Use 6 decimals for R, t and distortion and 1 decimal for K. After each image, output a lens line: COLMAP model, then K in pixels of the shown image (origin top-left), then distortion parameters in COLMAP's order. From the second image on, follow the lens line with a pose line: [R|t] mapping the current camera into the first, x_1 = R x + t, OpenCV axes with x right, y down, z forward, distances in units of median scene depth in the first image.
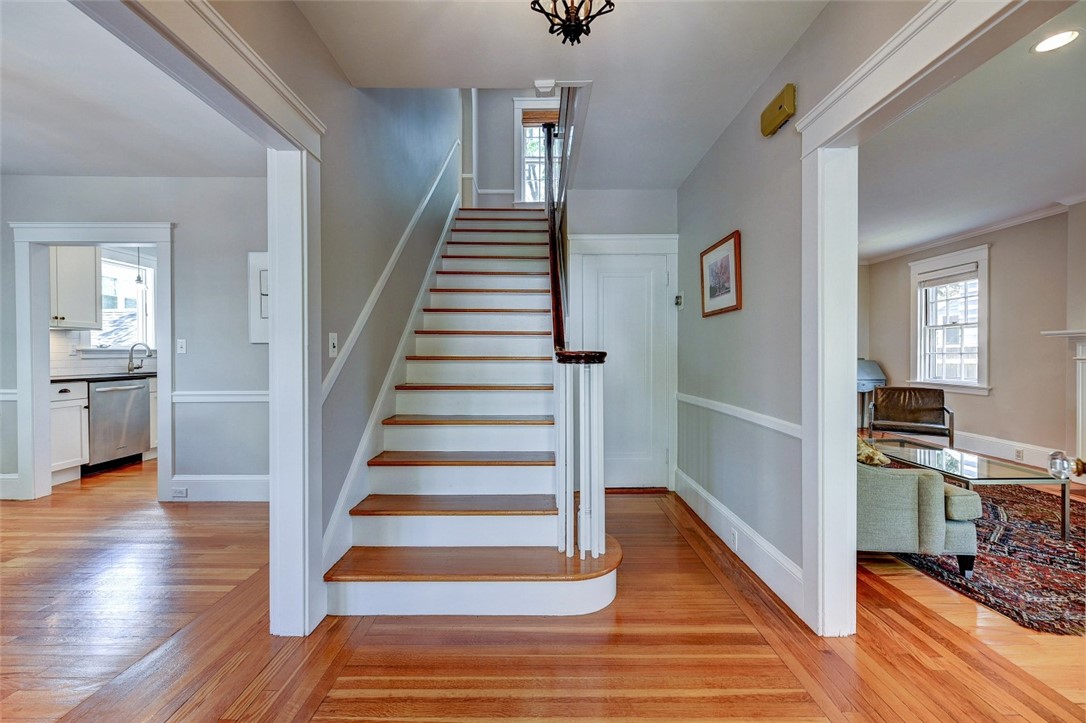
lens RADIAL K [[432.7, 0, 538.1], [0, 432.7, 357.6], [0, 0, 1]] dist [0.000576, 0.000014]
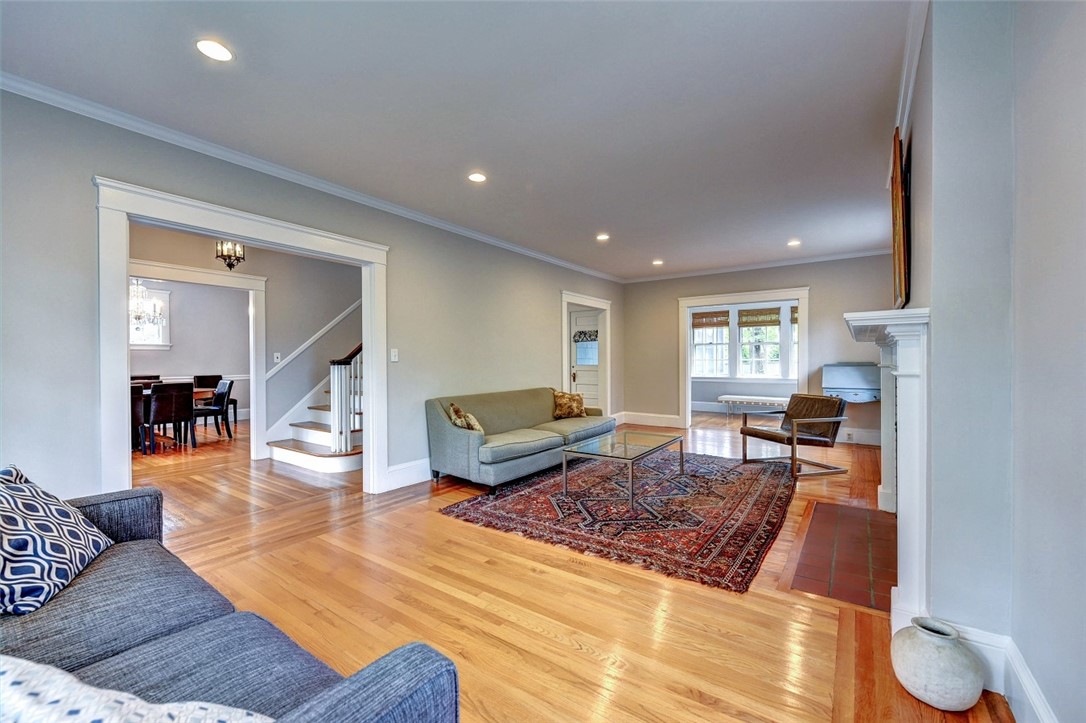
lens RADIAL K [[434.0, 0, 537.8], [0, 434.0, 365.1], [0, 0, 1]] dist [0.004027, -0.000076]
pose [[0.813676, 0.002358, -0.581313, 1.492242], [-0.000850, 0.999996, 0.002866, 0.008721], [0.581318, -0.001838, 0.813675, -0.138700]]
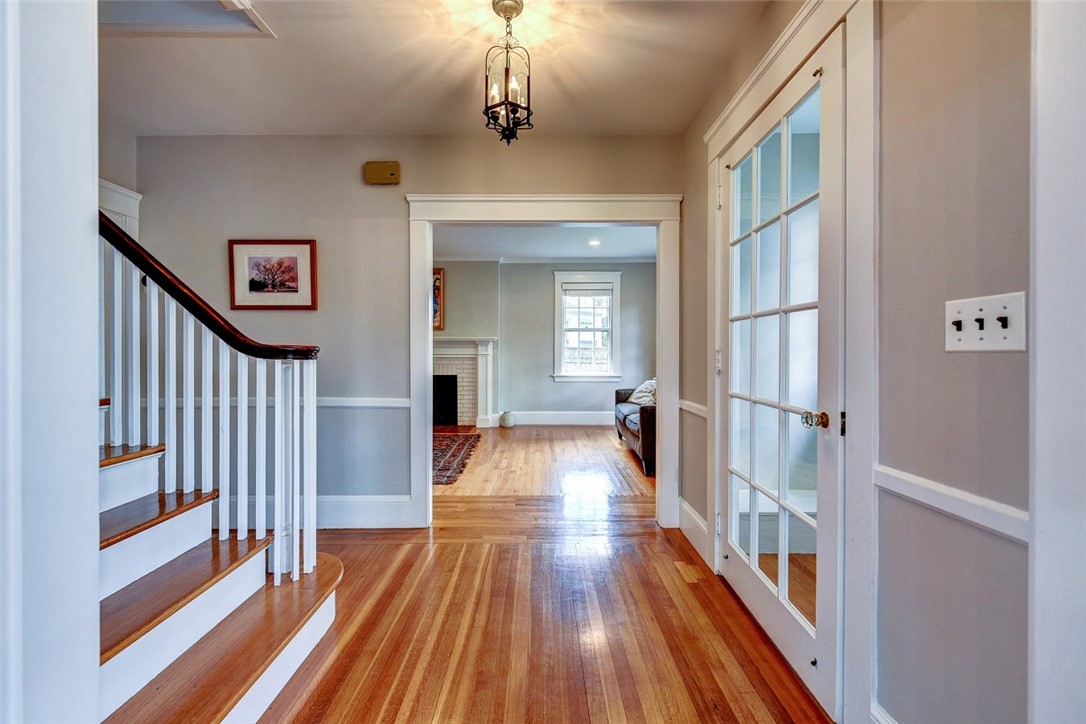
lens RADIAL K [[432.7, 0, 538.1], [0, 432.7, 358.1], [0, 0, 1]] dist [0.000576, 0.000014]
pose [[-0.002582, -0.013115, 0.999911, -0.541037], [0.004018, 0.999906, 0.013125, 0.001460], [-0.999989, 0.004052, -0.002529, 0.345452]]
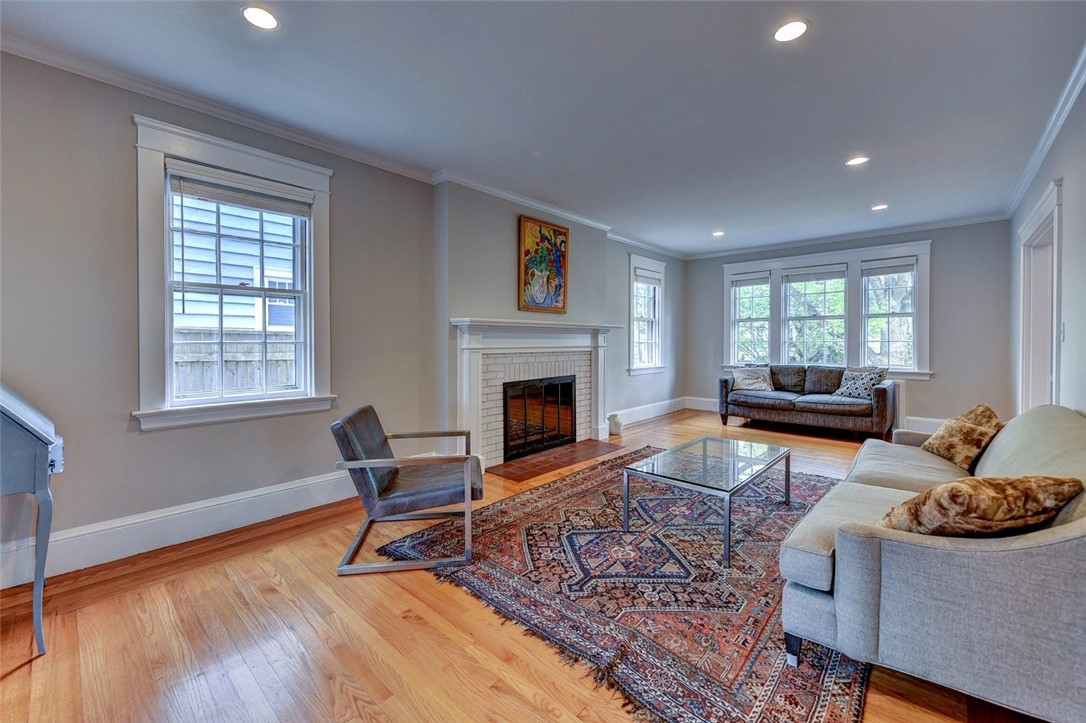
lens RADIAL K [[439.0, 0, 531.7], [0, 439.0, 343.7], [0, 0, 1]] dist [0.001205, -0.000034]
pose [[-0.734574, 0.000992, 0.678528, 0.607763], [0.010115, 0.999904, 0.009488, -0.018905], [-0.678453, 0.013833, -0.734514, 2.019706]]
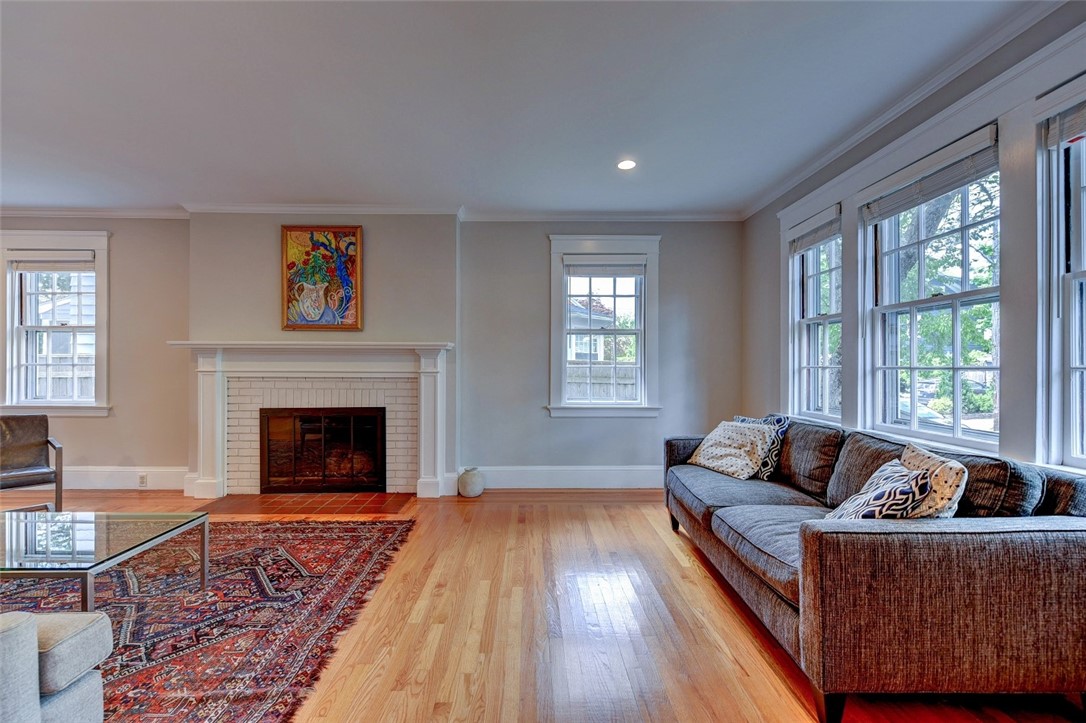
lens RADIAL K [[434.0, 0, 537.8], [0, 434.0, 365.1], [0, 0, 1]] dist [0.004027, -0.000076]
pose [[-0.021134, 0.004853, 0.999765, 0.313322], [0.004453, 0.999979, -0.004760, -0.002604], [-0.999767, 0.004351, -0.021156, 0.323270]]
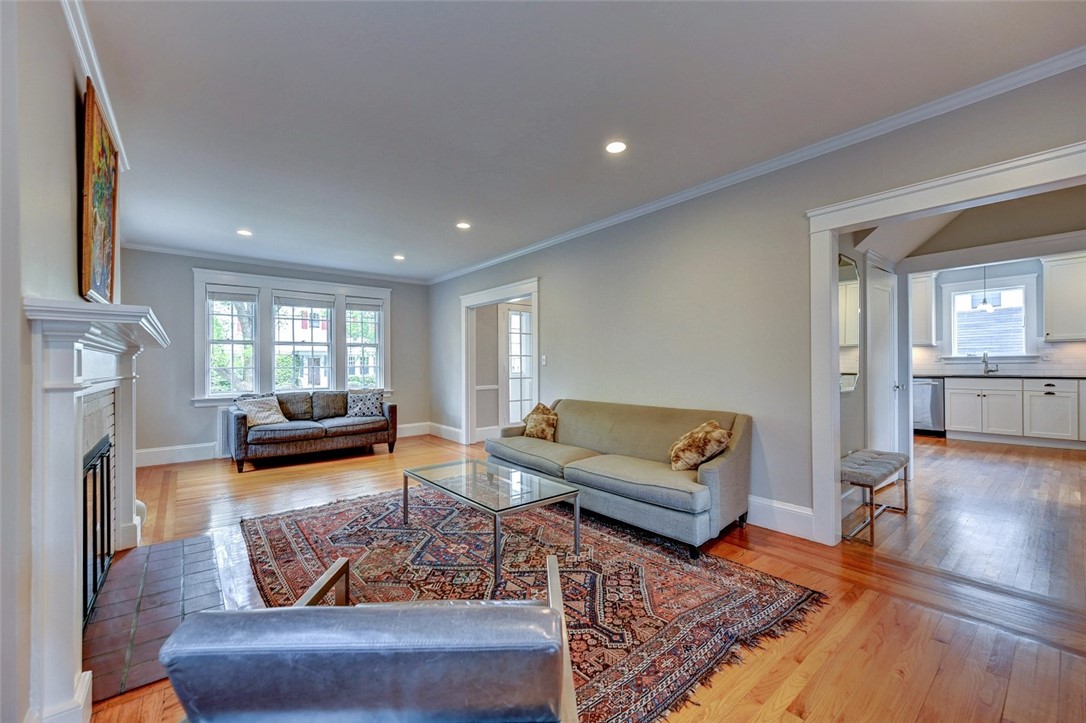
lens RADIAL K [[434.0, 0, 537.8], [0, 434.0, 365.1], [0, 0, 1]] dist [0.004027, -0.000076]
pose [[-0.768032, 0.010134, -0.640332, 1.479491], [0.005193, 0.999940, 0.009596, -0.021415], [0.640391, 0.004045, -0.768039, 1.875974]]
